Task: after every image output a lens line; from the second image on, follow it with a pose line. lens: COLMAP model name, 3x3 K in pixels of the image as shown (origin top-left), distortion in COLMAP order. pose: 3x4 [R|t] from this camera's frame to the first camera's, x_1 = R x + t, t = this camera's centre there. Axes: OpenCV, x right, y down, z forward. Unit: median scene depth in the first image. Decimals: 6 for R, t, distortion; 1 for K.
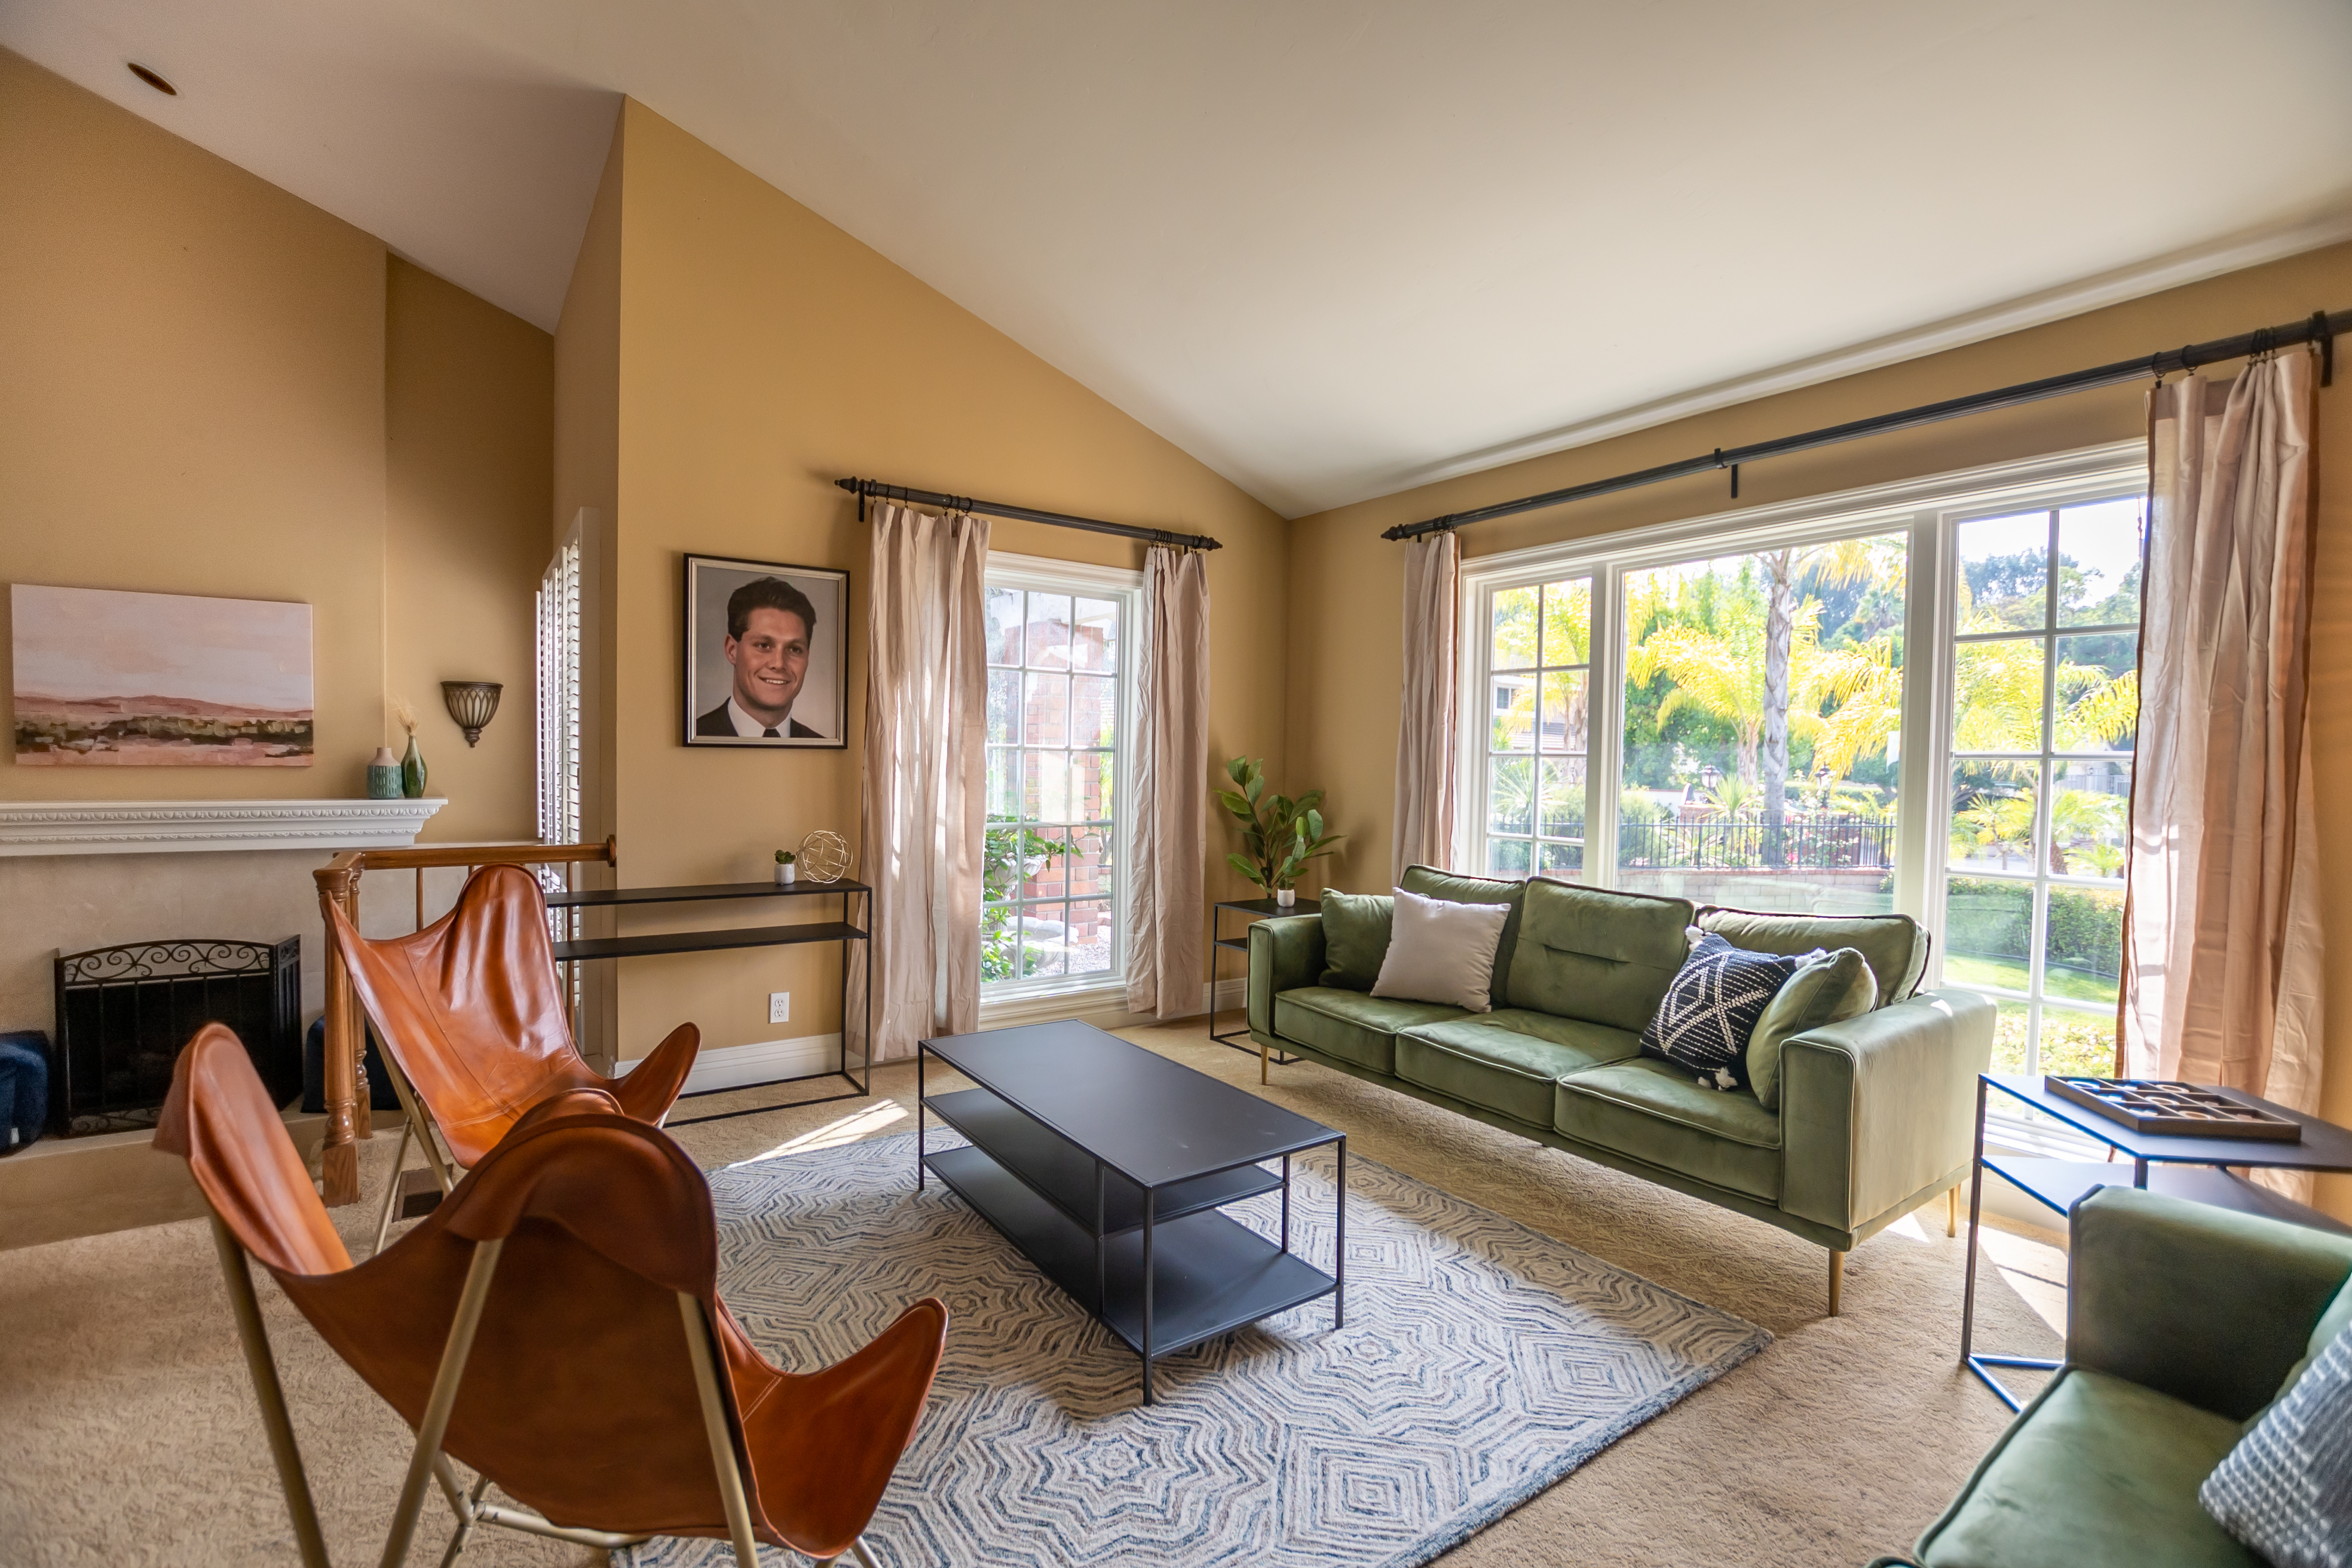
lens RADIAL K [[1053.6, 0, 1182.7], [0, 1053.6, 783.0], [0, 0, 1]] dist [-0.024312, 0.000730]
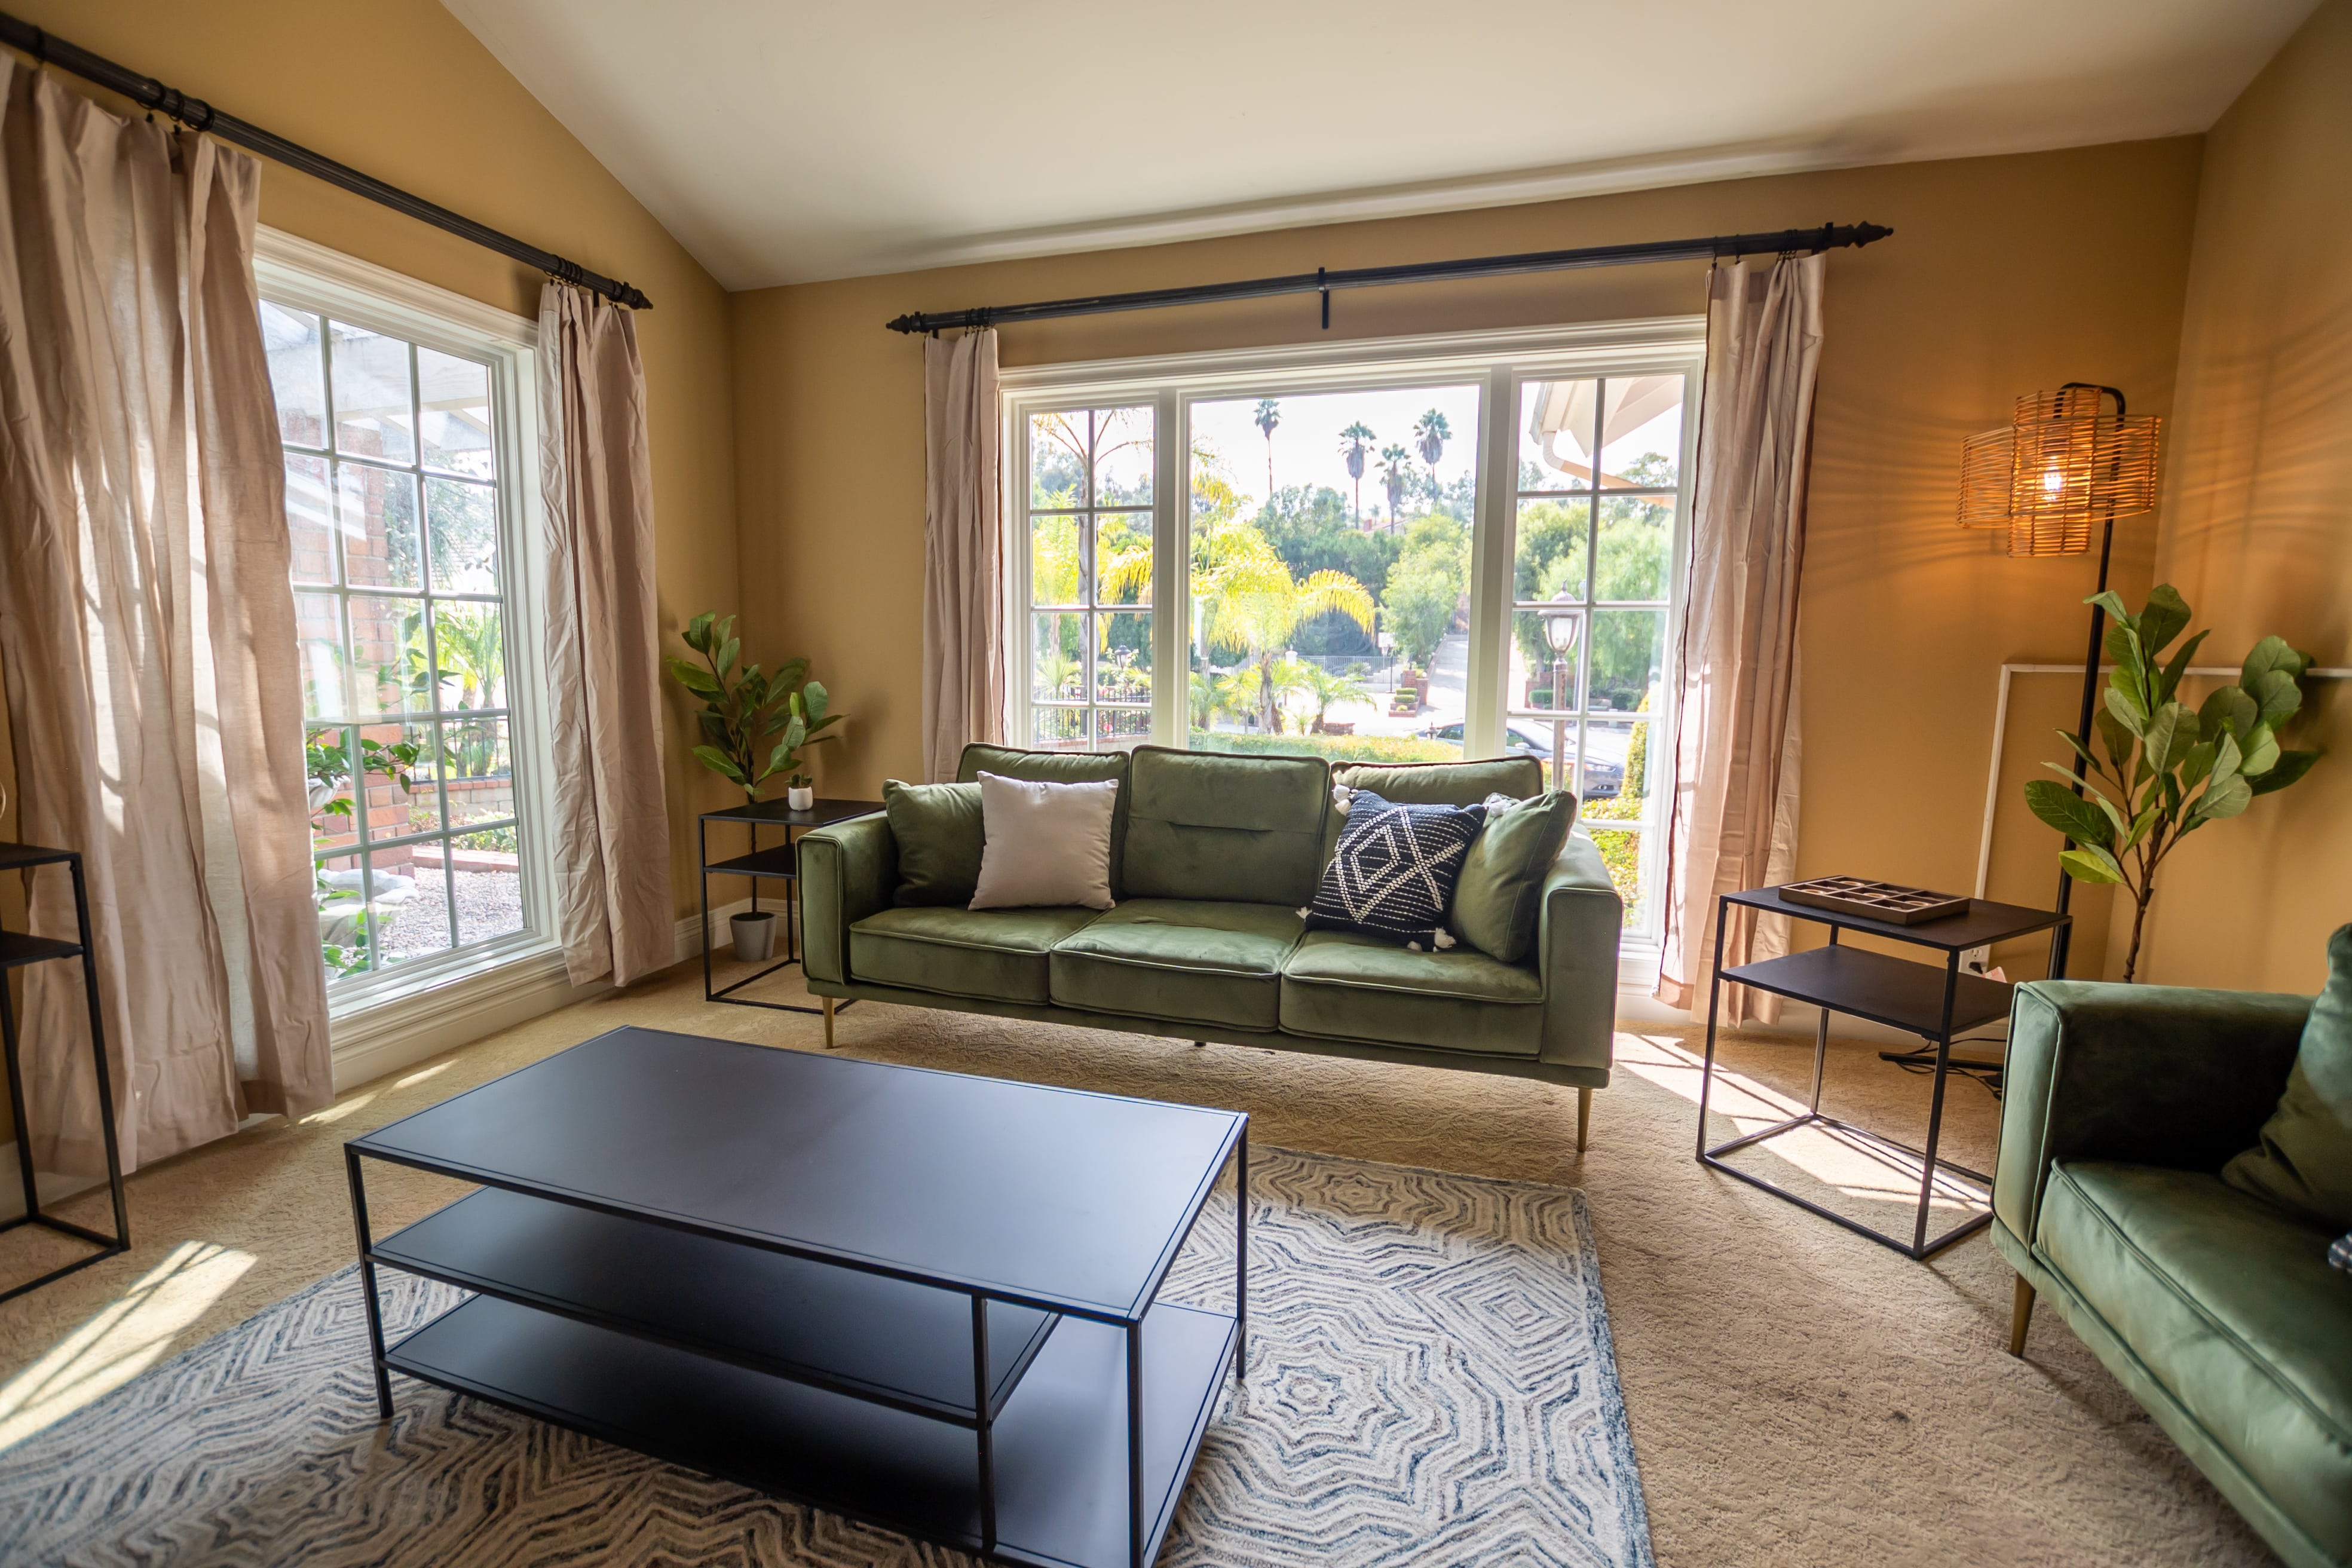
lens RADIAL K [[1036.4, 0, 1171.3], [0, 1036.4, 789.3], [0, 0, 1]] dist [-0.032385, 0.004837]
pose [[0.791668, -0.088926, 0.604445, -0.164239], [0.019556, 0.992532, 0.120407, 0.021785], [-0.610639, -0.083502, 0.787495, 0.301355]]
